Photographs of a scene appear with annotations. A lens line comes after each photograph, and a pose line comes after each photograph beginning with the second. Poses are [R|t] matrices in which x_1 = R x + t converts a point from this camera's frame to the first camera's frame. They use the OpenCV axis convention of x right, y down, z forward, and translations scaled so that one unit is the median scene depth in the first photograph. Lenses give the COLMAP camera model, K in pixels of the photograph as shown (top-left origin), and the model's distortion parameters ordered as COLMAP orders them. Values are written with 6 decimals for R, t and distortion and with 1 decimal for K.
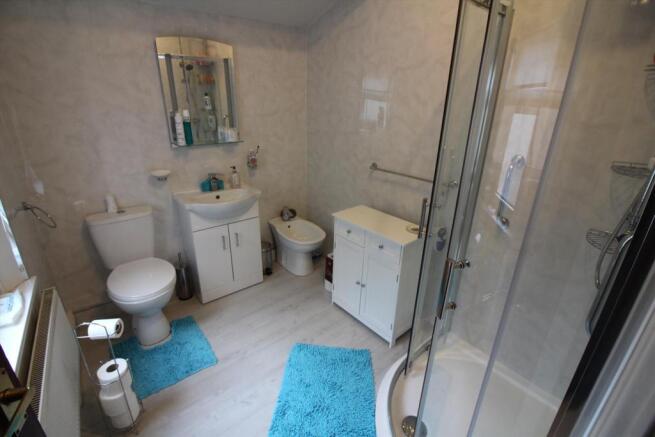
lens RADIAL K [[306.6, 0, 325.7], [0, 306.6, 216.0], [0, 0, 1]] dist [0.001573, -0.014302]
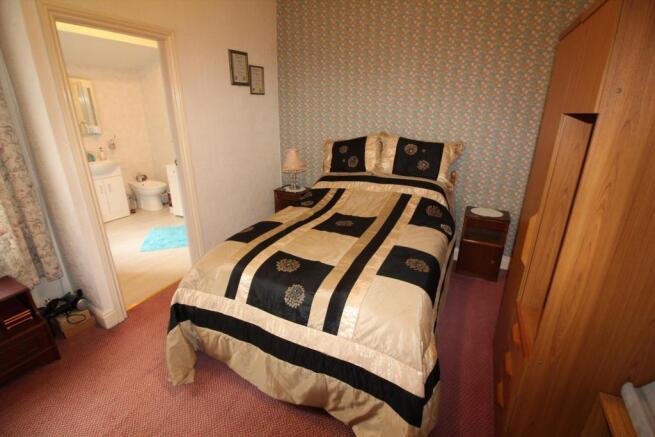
lens RADIAL K [[306.6, 0, 325.7], [0, 306.6, 216.0], [0, 0, 1]] dist [0.001573, -0.014302]
pose [[0.915113, -0.145753, 0.375930, 0.152450], [0.159220, 0.987231, -0.004821, 0.406779], [-0.370427, 0.064267, 0.926635, -0.990653]]
